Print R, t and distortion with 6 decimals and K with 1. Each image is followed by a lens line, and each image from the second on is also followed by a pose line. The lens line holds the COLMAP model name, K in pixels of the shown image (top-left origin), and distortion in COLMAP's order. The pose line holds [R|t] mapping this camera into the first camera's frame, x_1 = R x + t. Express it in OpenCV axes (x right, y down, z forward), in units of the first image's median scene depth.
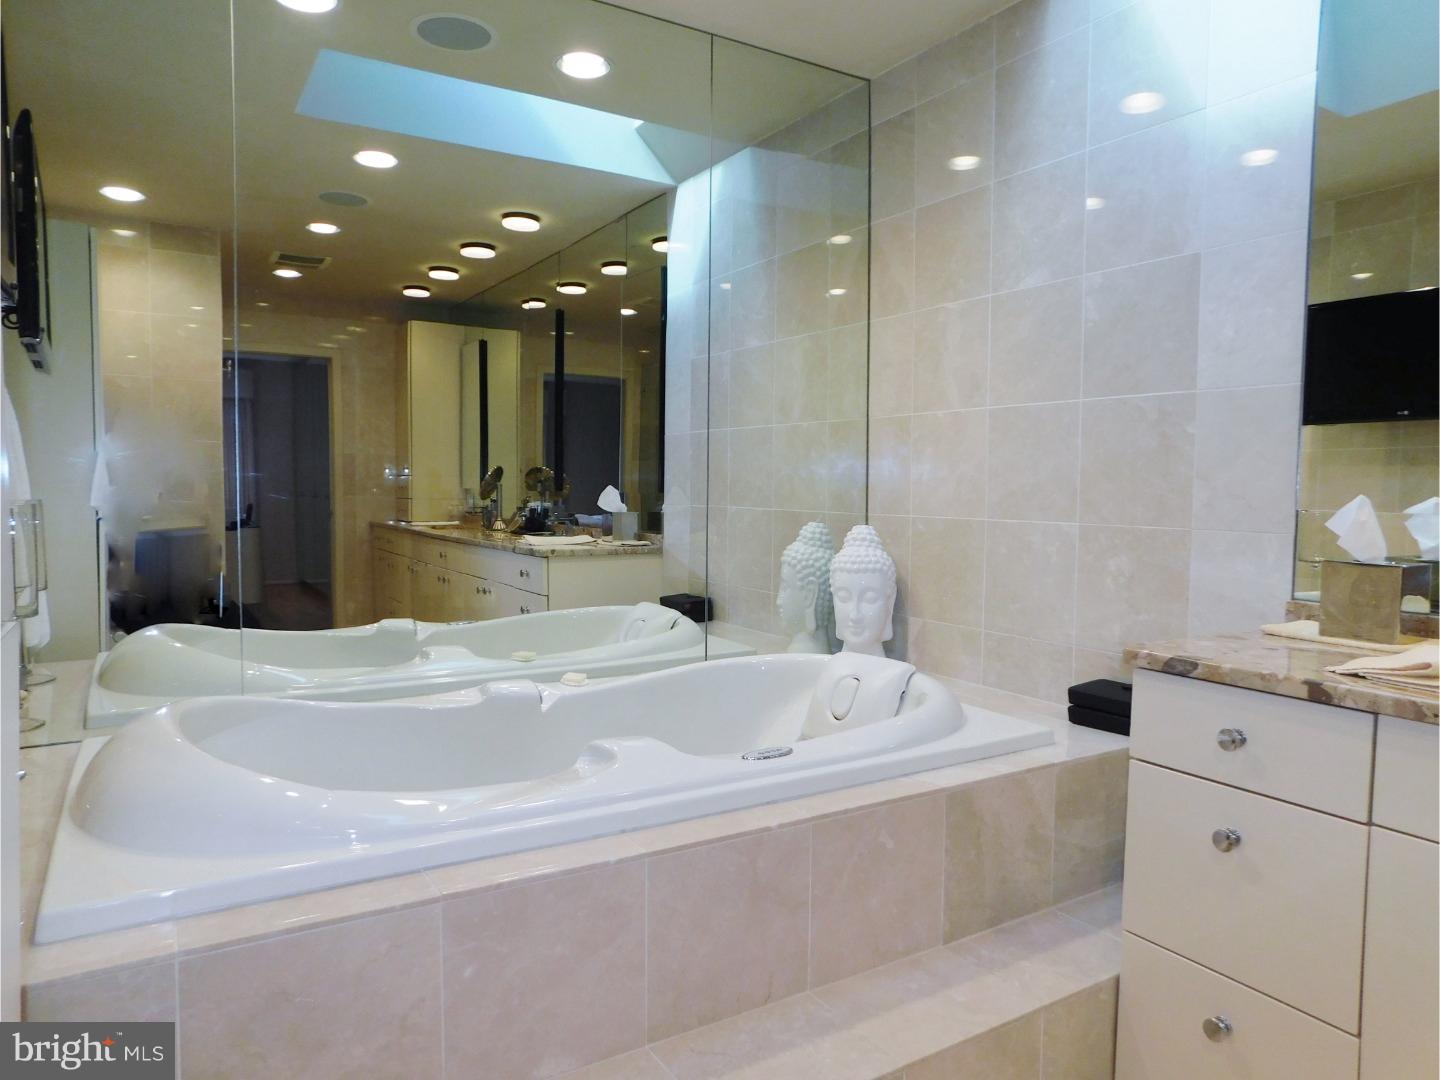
lens RADIAL K [[953.0, 0, 720.0], [0, 953.0, 540.0], [0, 0, 1]] dist [-0.031460, 0.000330]
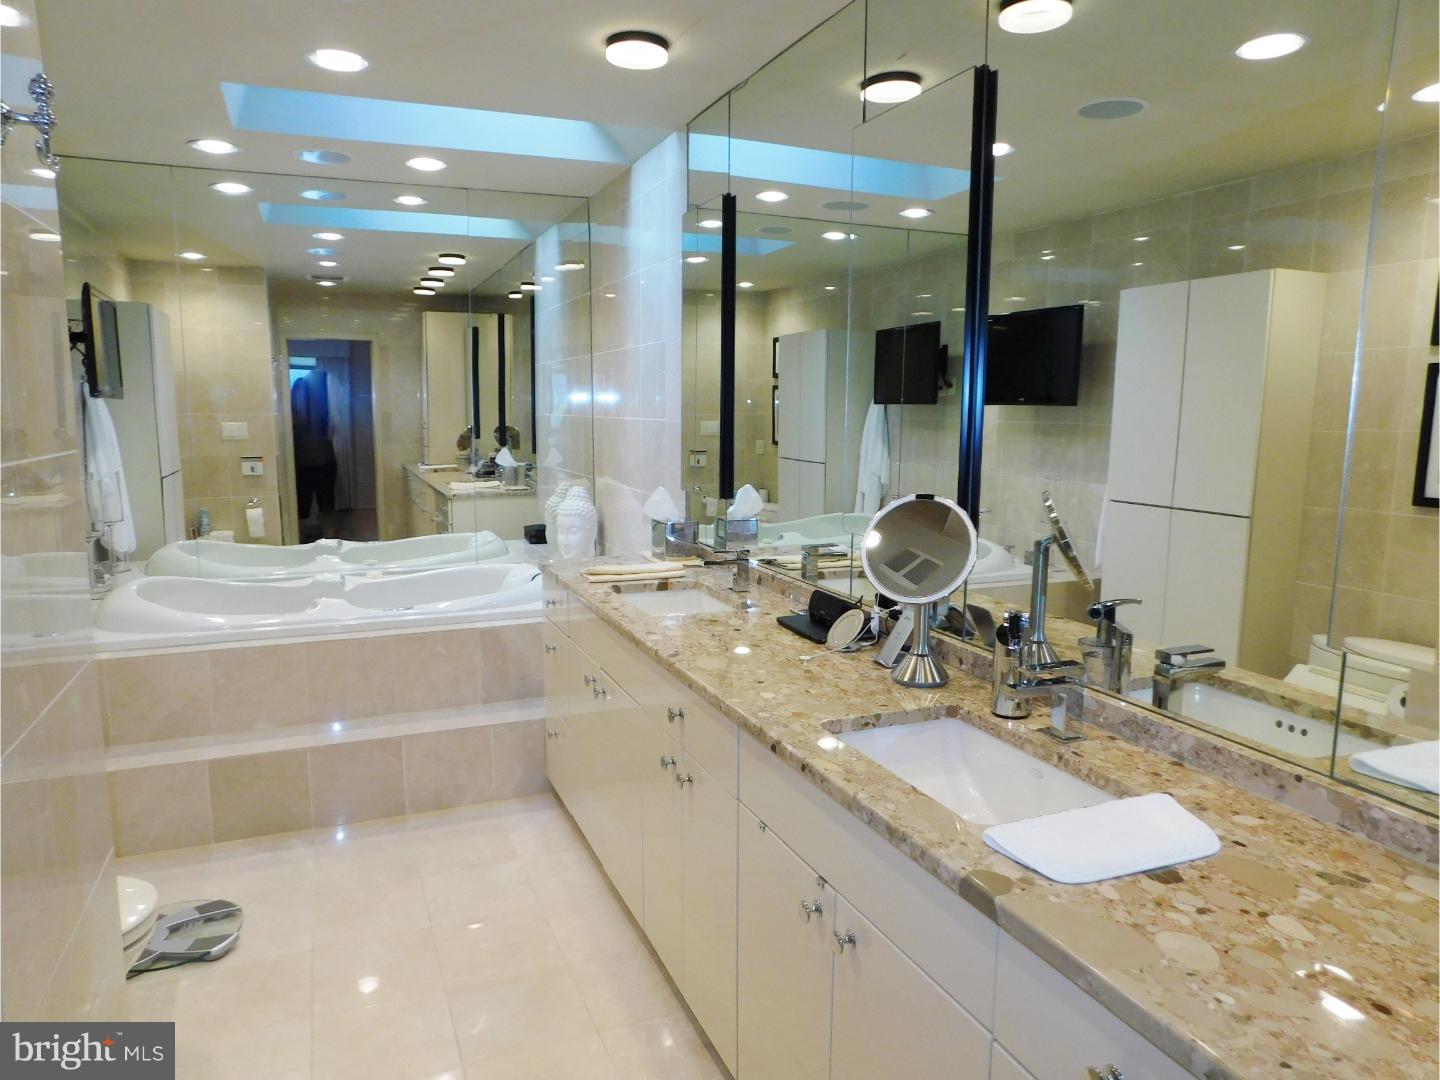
lens RADIAL K [[953.0, 0, 720.0], [0, 953.0, 540.0], [0, 0, 1]] dist [-0.031460, 0.000330]
pose [[0.986593, 0.016038, -0.162412, 0.526763], [-0.001998, 0.996272, 0.086243, -0.052264], [0.163189, -0.084762, 0.982947, -0.449753]]
